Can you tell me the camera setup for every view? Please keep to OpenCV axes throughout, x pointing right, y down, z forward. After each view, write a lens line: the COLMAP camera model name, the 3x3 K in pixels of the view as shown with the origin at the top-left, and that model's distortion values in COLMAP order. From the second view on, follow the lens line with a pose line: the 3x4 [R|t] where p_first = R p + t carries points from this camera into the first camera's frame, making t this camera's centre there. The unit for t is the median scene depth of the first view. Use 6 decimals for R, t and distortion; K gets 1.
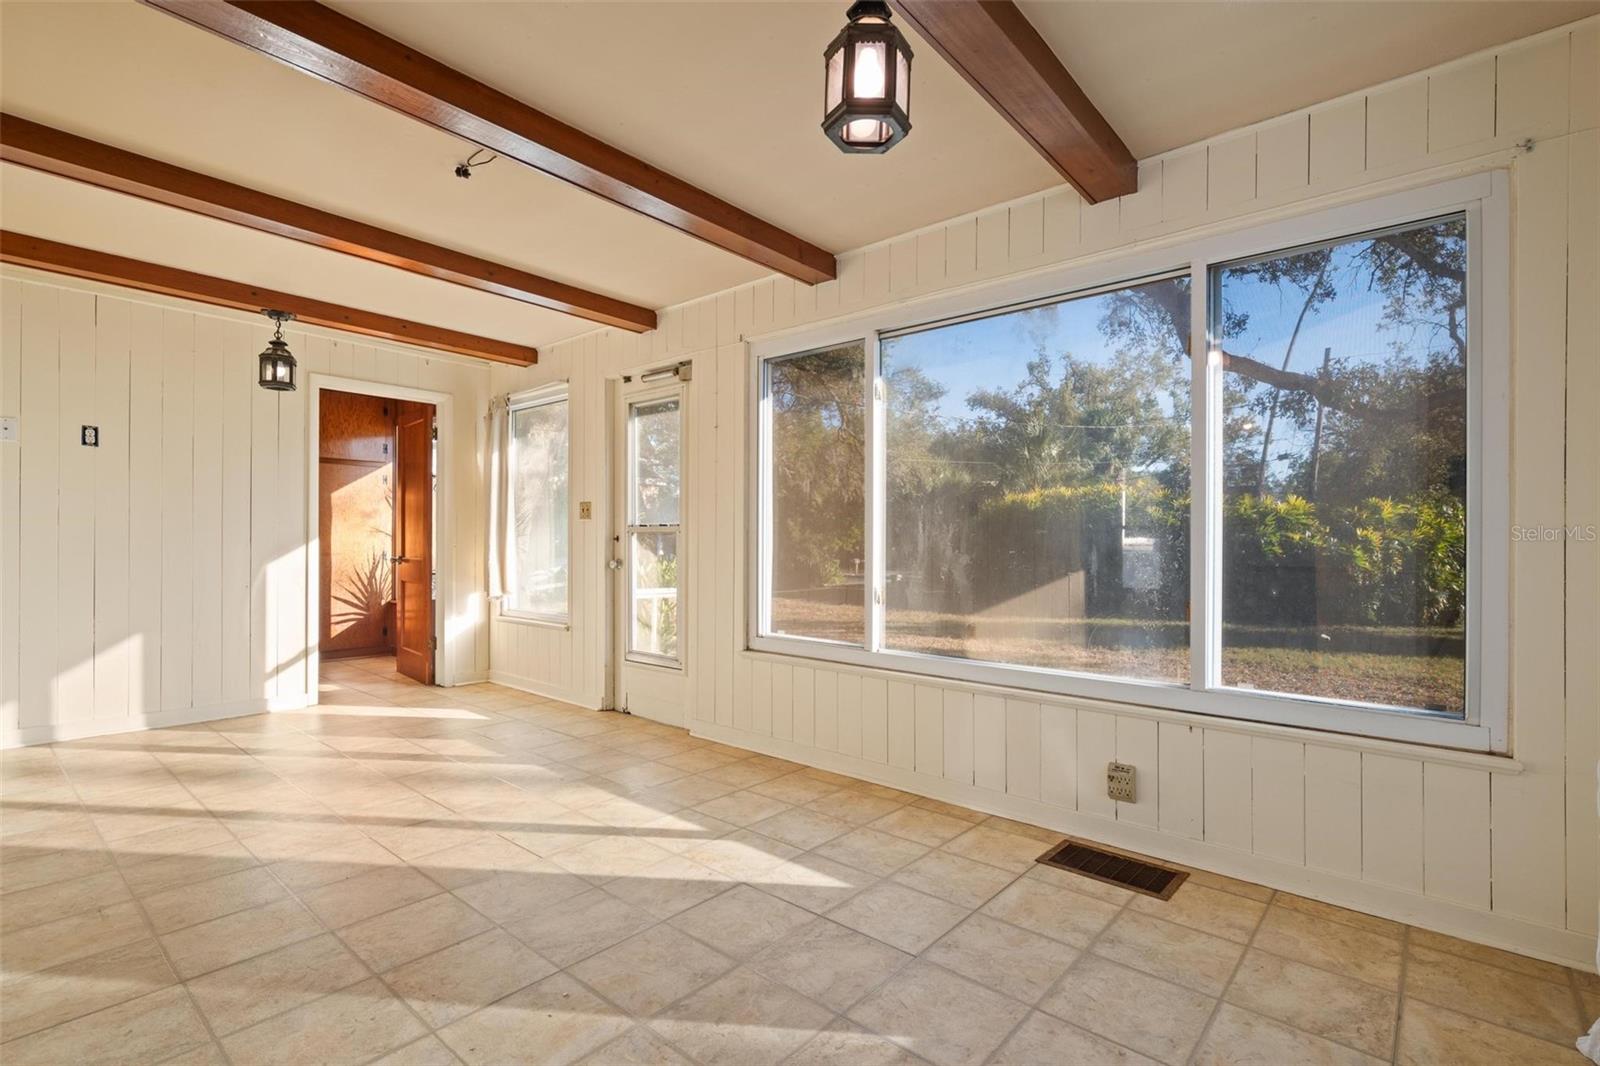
lens RADIAL K [[744.7, 0, 796.0], [0, 744.7, 548.4], [0, 0, 1]] dist [0.001068, 0.000173]
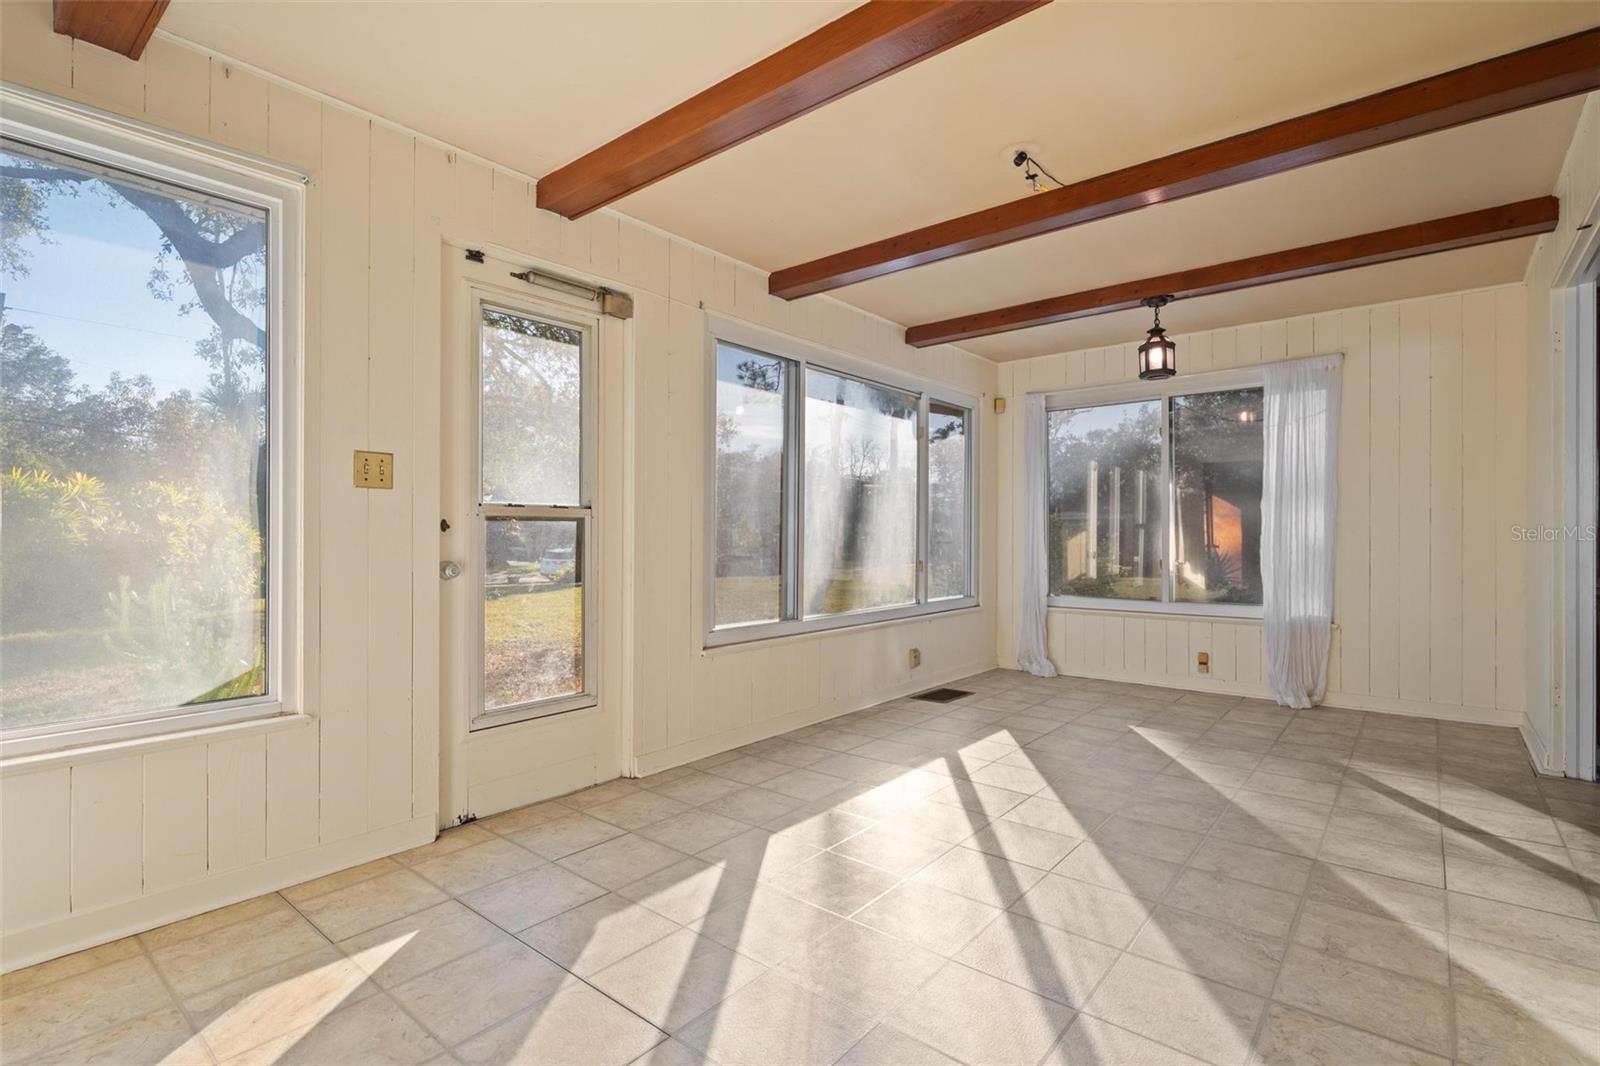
lens RADIAL K [[744.7, 0, 811.0], [0, 744.7, 537.4], [0, 0, 1]] dist [0.001068, 0.000173]
pose [[-0.021081, -0.012263, 0.999703, -1.147221], [0.008569, 0.999886, 0.012446, -0.012444], [-0.999741, 0.008829, -0.020974, 1.036636]]
